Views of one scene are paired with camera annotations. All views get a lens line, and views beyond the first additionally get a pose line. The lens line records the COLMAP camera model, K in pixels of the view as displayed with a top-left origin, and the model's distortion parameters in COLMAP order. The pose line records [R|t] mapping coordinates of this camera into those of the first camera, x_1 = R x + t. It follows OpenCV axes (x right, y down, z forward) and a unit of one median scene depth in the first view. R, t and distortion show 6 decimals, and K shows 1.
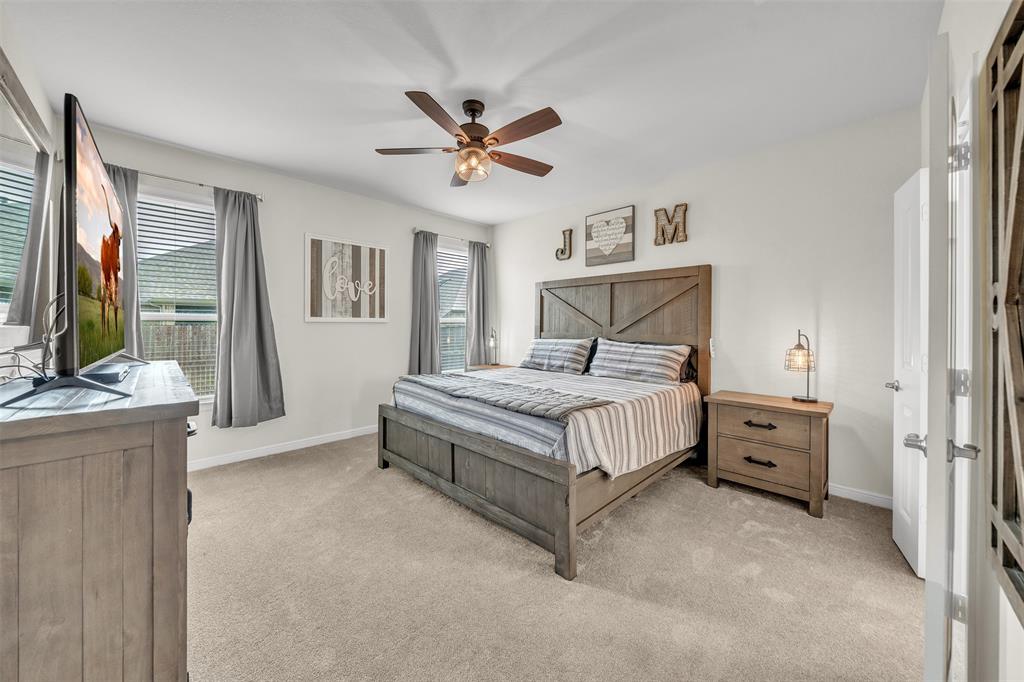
lens RADIAL K [[364.5, 0, 512.4], [0, 364.5, 325.0], [0, 0, 1]] dist [-0.002128, -0.000202]
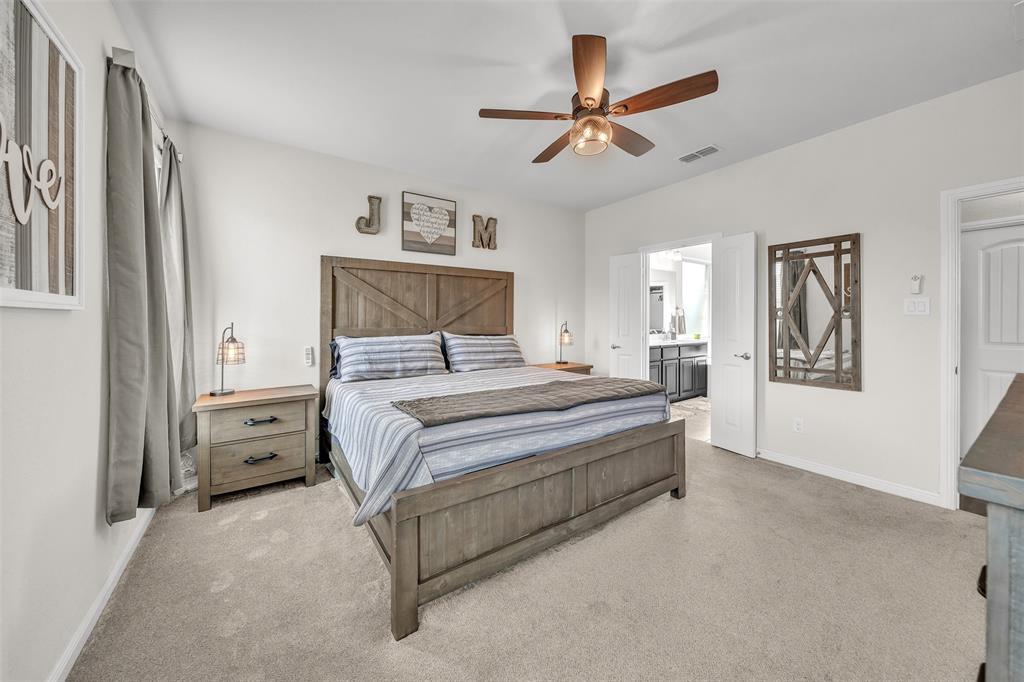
lens RADIAL K [[364.5, 0, 506.3], [0, 364.5, 317.6], [0, 0, 1]] dist [-0.002128, -0.000202]
pose [[0.197849, 0.001056, 0.980232, -0.627174], [0.001443, 0.999998, -0.001369, -0.000476], [-0.980231, 0.001685, 0.197847, 0.636378]]
